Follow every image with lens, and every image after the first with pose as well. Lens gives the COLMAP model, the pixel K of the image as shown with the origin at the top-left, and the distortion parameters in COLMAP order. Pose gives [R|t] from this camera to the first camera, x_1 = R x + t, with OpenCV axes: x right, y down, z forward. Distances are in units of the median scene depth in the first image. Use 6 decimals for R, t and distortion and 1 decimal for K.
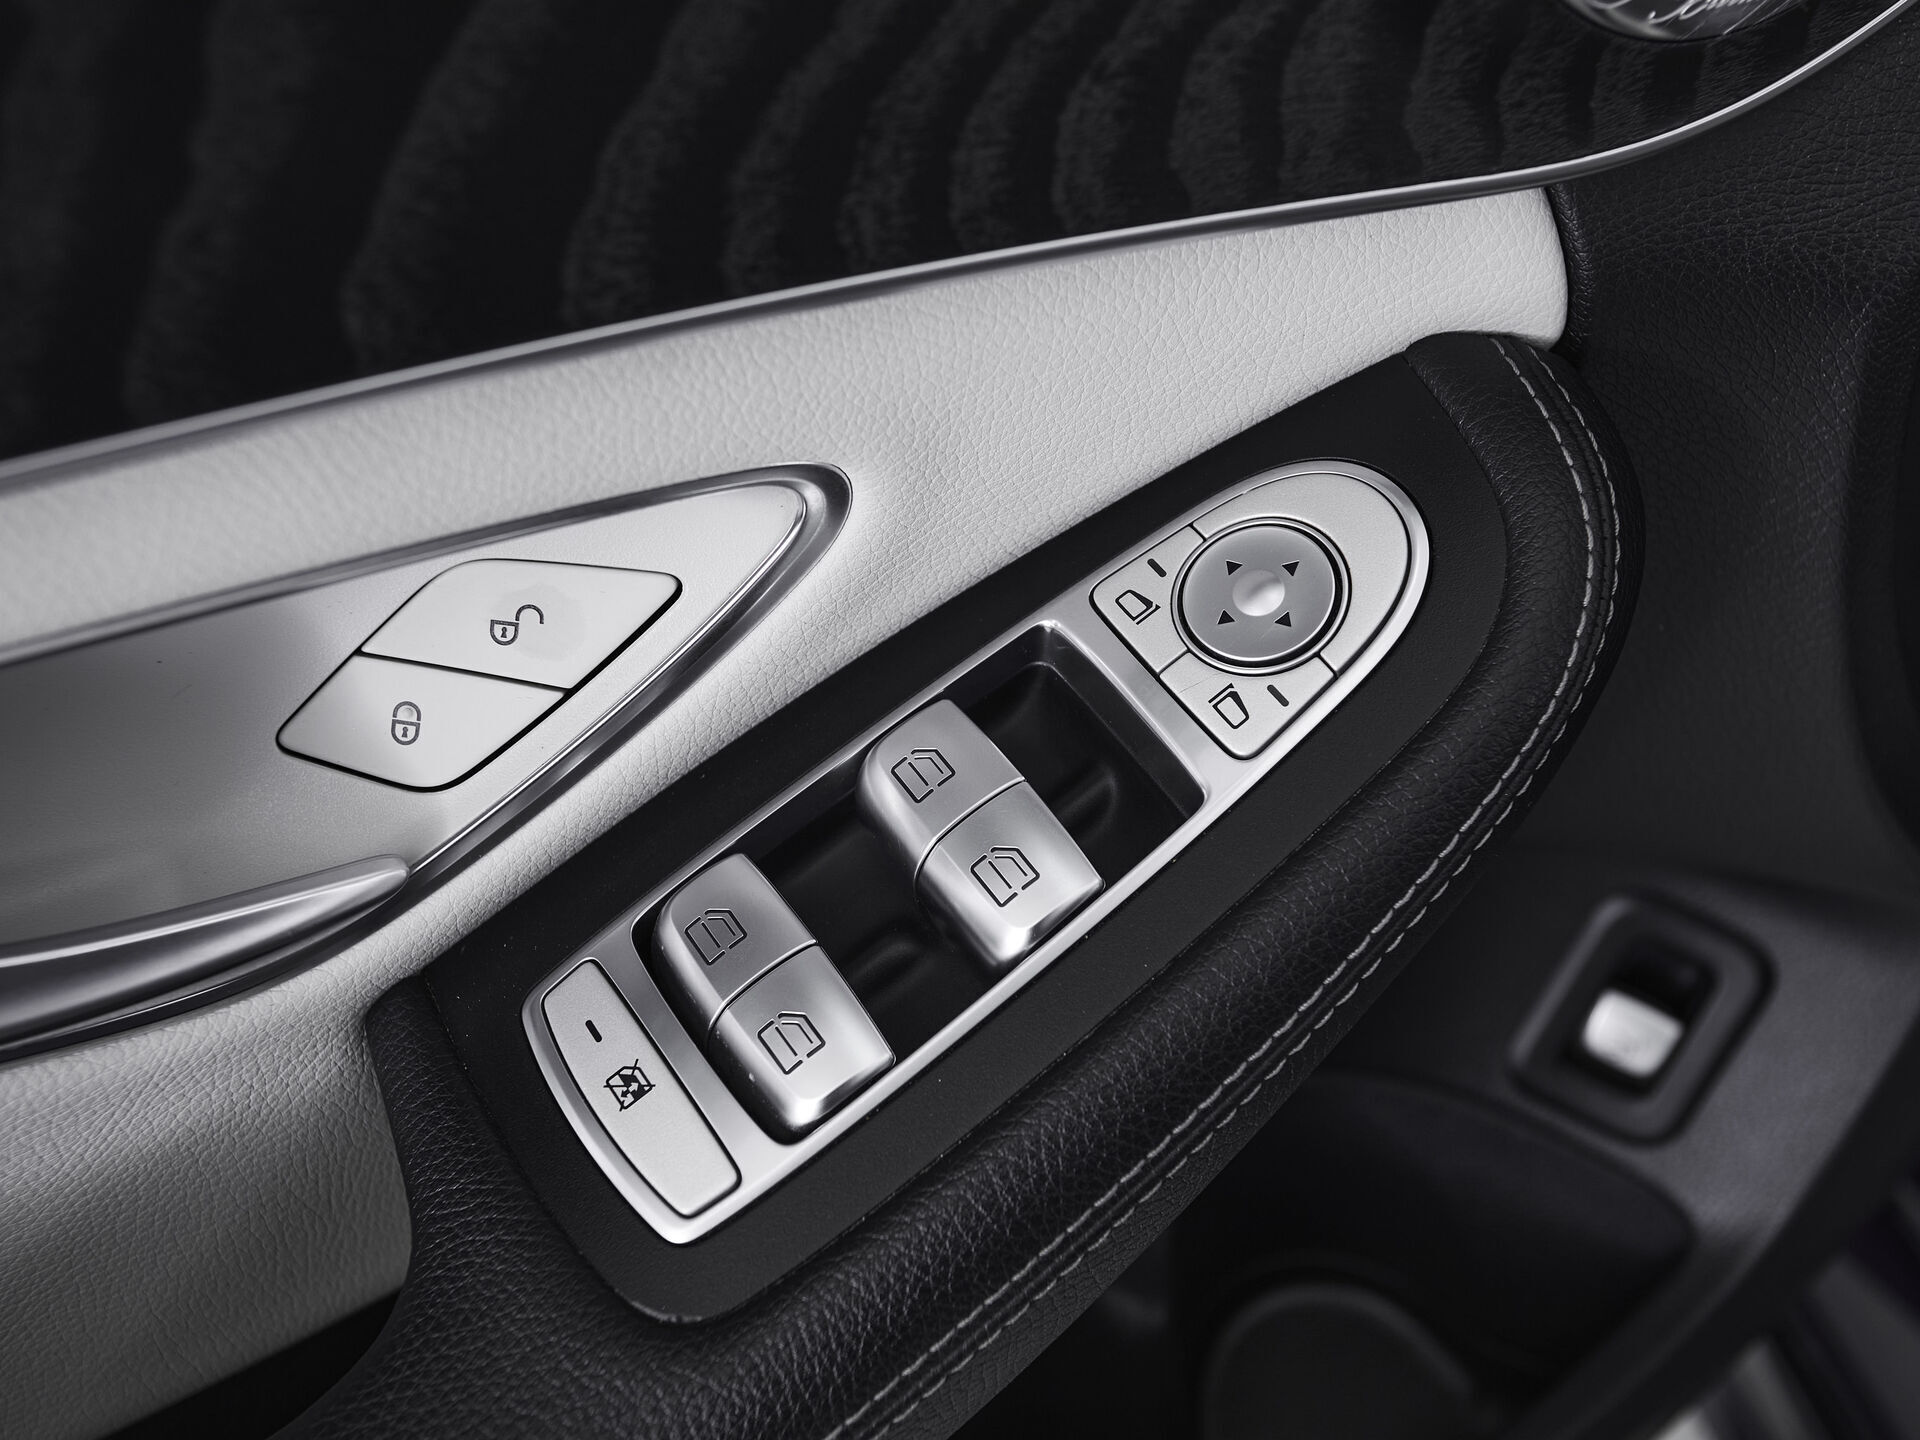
lens RADIAL K [[2489.6, 0, 919.7], [0, 2489.6, 720.9], [0, 0, 1]] dist [0.033486, 0.000000]
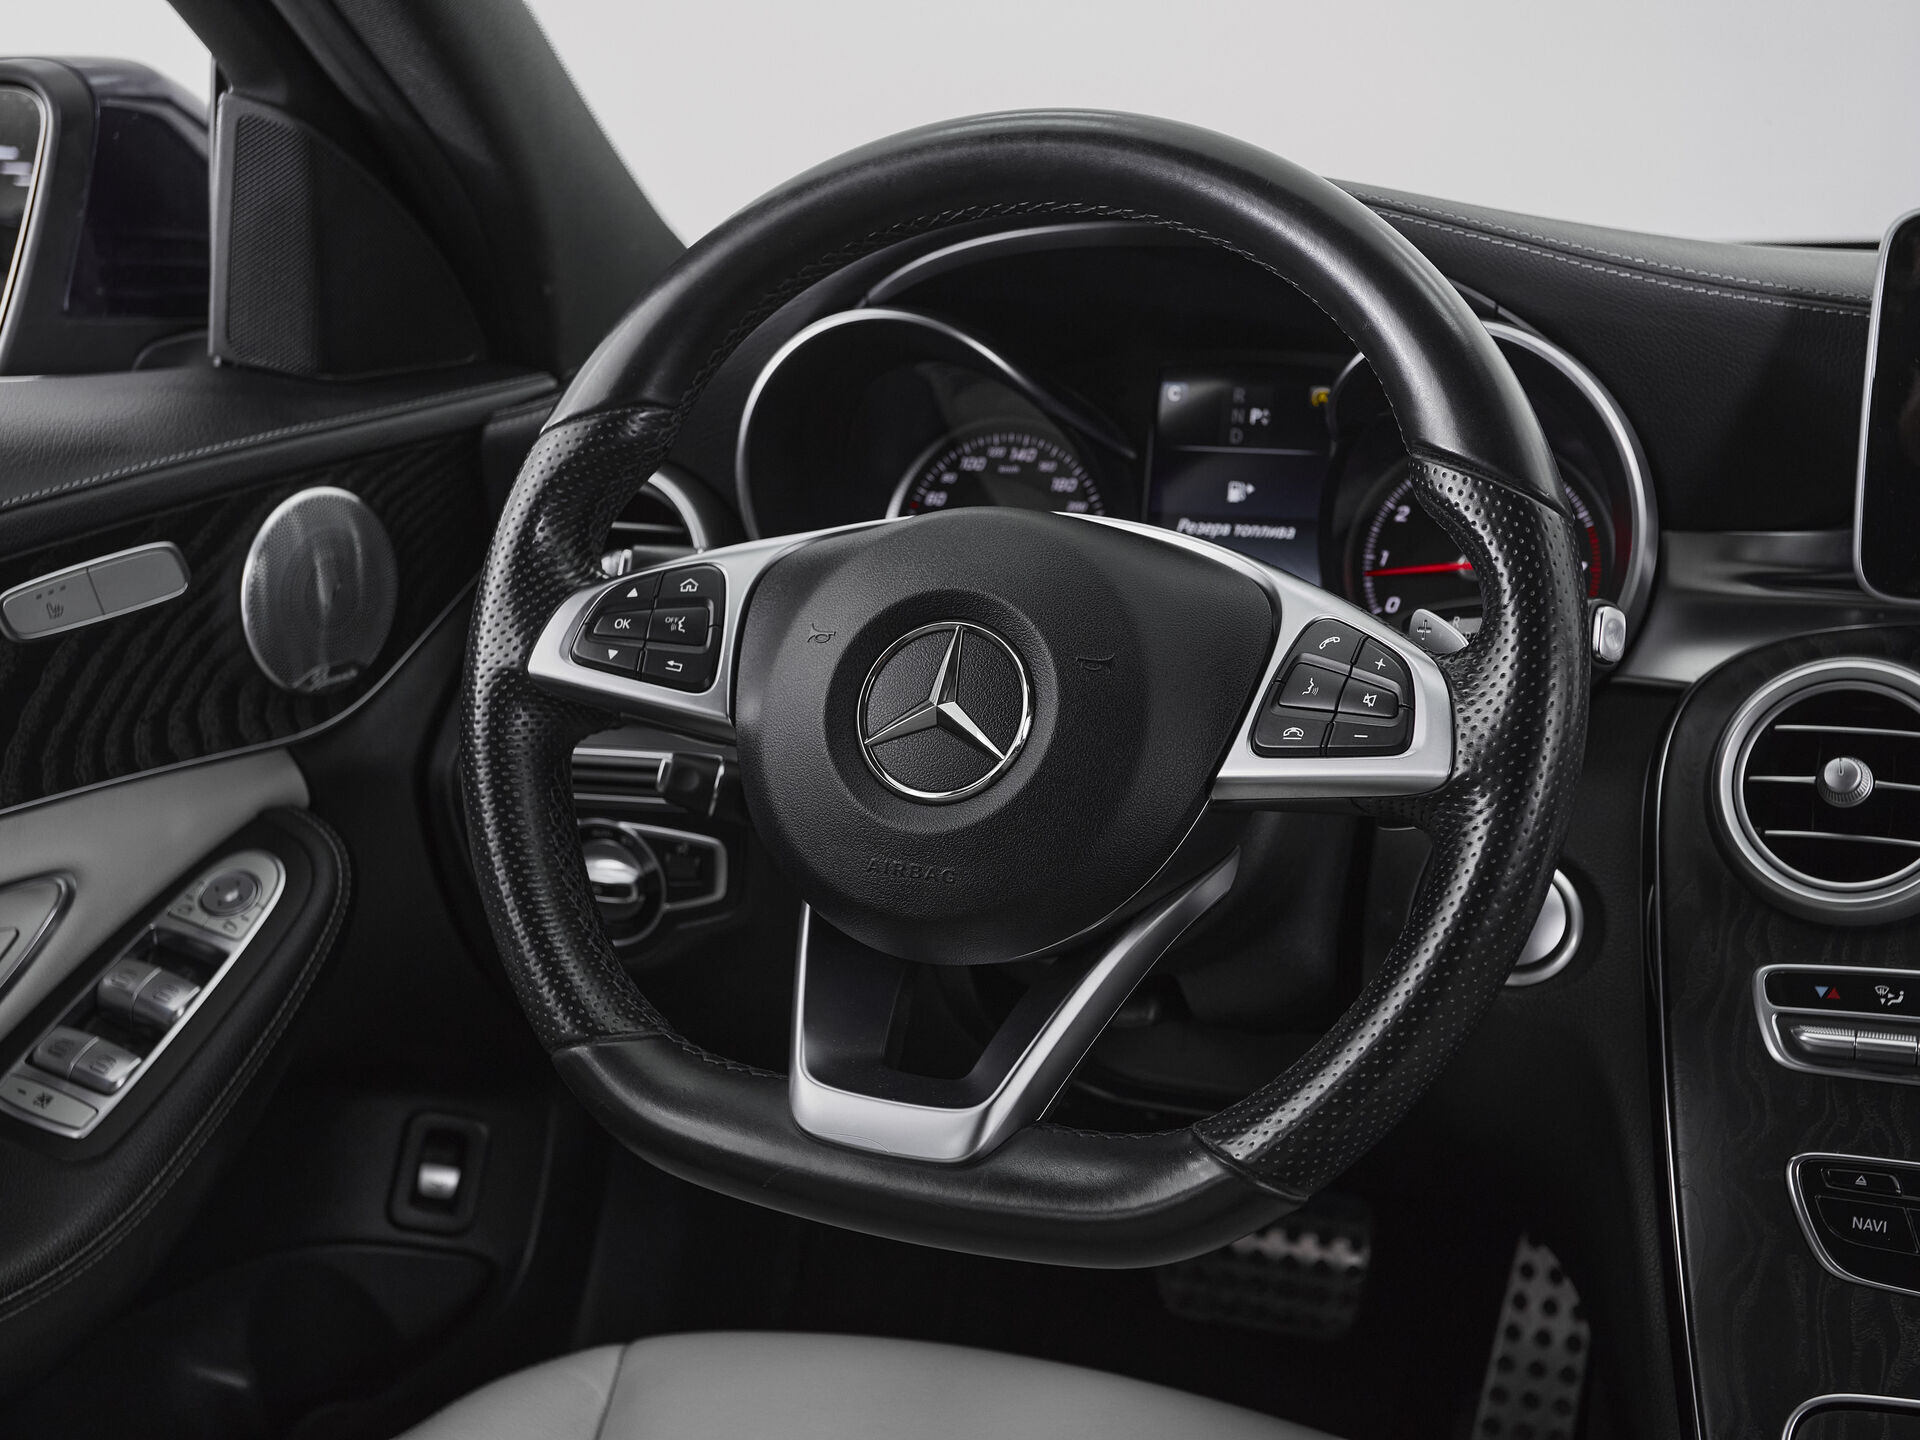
lens RADIAL K [[2319.1, 0, 952.3], [0, 2319.1, 711.8], [0, 0, 1]] dist [0.032978, 0.000000]
pose [[0.839543, -0.166109, 0.517277, -0.565381], [0.352681, 0.890860, -0.286328, 0.900107], [-0.413260, 0.422819, 0.806499, -1.747753]]
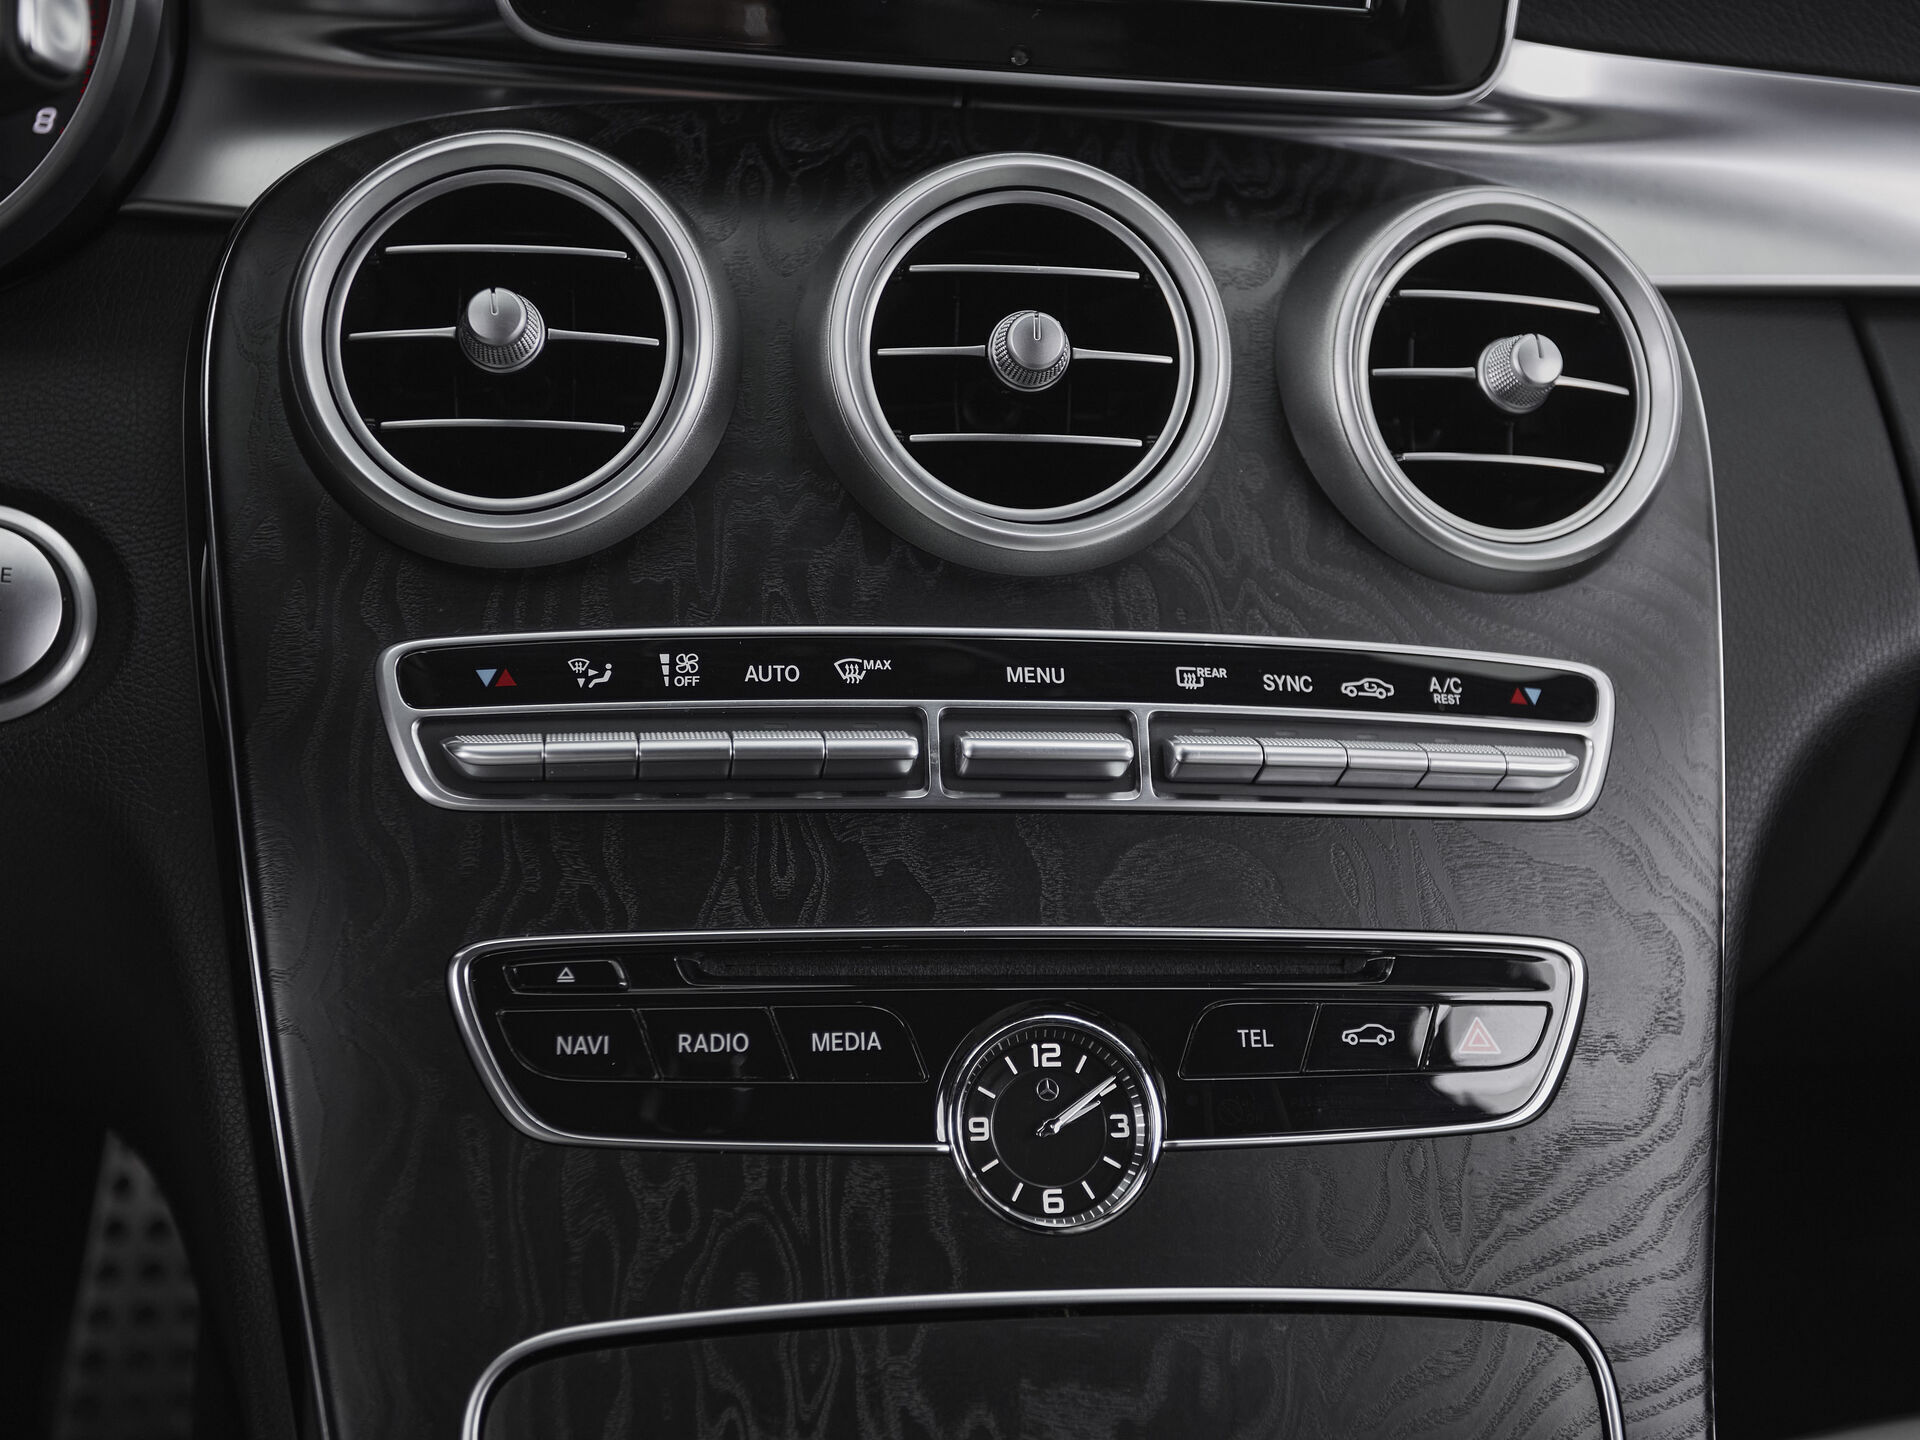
lens RADIAL K [[2319.1, 0, 960.7], [0, 2319.1, 703.9], [0, 0, 1]] dist [0.032978, 0.000000]
pose [[0.428681, -0.271346, 0.861745, 0.252021], [0.489000, 0.871724, 0.031231, 0.899481], [-0.759678, 0.408005, 0.506380, -1.012776]]
